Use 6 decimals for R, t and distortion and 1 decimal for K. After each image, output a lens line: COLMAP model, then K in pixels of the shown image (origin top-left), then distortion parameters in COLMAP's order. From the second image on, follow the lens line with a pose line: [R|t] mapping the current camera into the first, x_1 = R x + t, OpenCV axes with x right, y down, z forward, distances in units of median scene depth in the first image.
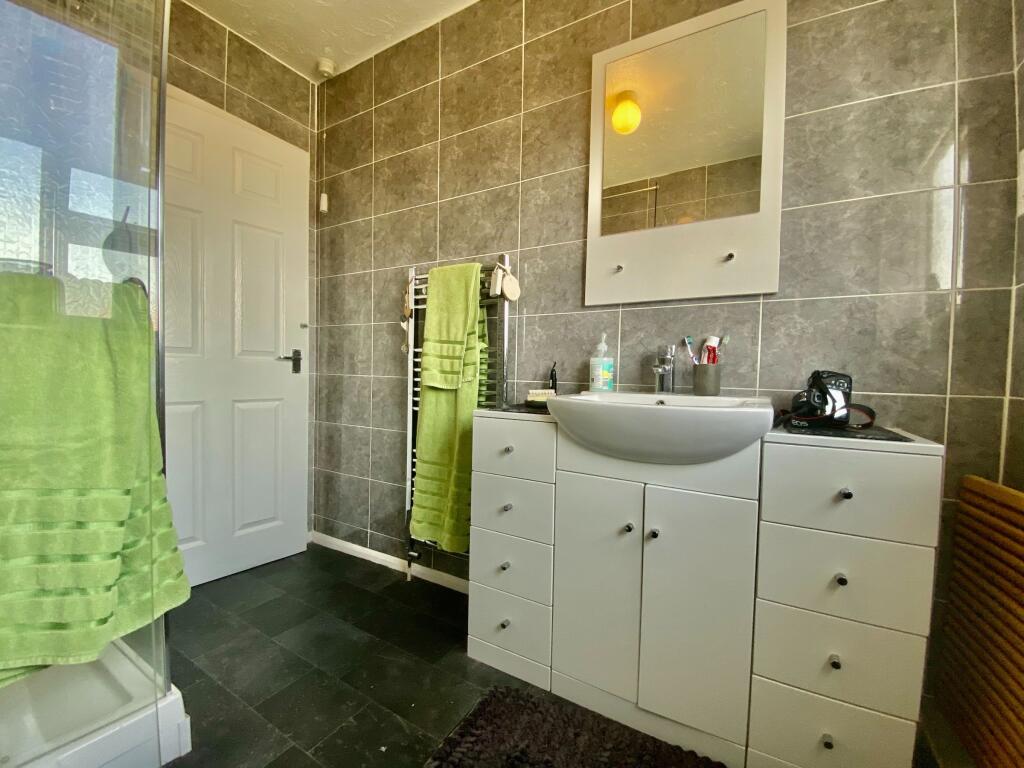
lens RADIAL K [[420.4, 0, 507.0], [0, 420.4, 387.5], [0, 0, 1]] dist [0.017622, -0.021200]
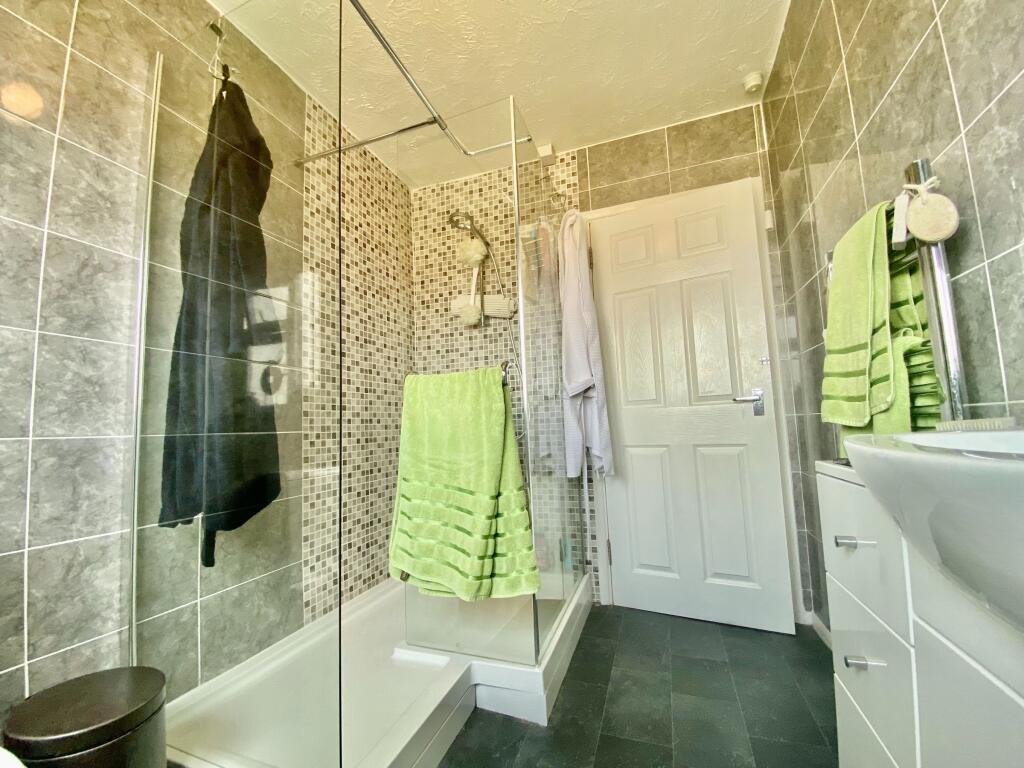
lens RADIAL K [[420.4, 0, 507.0], [0, 420.4, 387.5], [0, 0, 1]] dist [0.017622, -0.021200]
pose [[0.176831, -0.124063, -0.976391, 0.310420], [0.002694, 0.992081, -0.125568, 0.018603], [0.984237, 0.019574, 0.175765, 0.344450]]
